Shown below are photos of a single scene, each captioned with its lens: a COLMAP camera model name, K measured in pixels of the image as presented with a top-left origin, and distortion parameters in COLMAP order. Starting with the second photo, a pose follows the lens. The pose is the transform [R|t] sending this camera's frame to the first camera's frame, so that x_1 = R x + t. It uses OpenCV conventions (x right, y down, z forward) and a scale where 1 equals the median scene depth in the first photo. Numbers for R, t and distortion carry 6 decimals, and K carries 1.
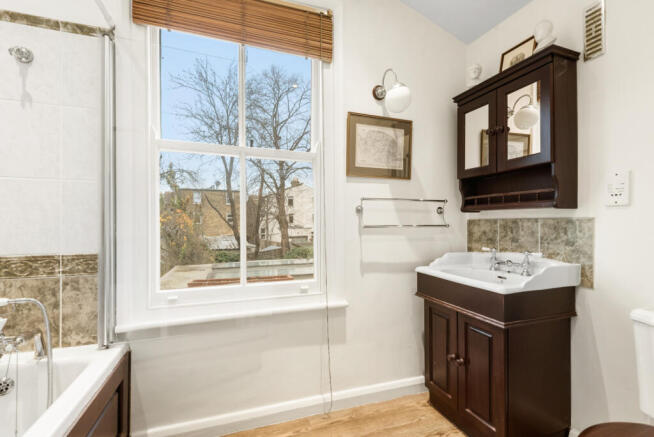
lens RADIAL K [[290.5, 0, 325.3], [0, 290.5, 221.4], [0, 0, 1]] dist [0.027655, -0.000021]
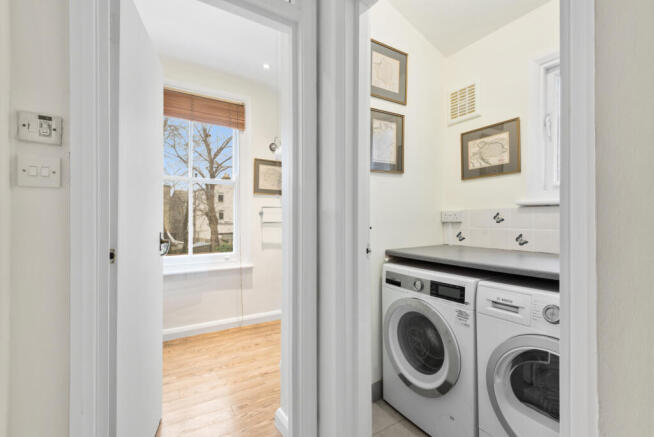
lens RADIAL K [[290.5, 0, 328.3], [0, 290.5, 215.7], [0, 0, 1]] dist [0.027655, -0.000021]
pose [[0.972641, 0.006511, 0.232221, 0.102536], [-0.004783, 0.999957, -0.008002, -0.011595], [-0.232263, 0.006673, 0.972630, -0.800255]]
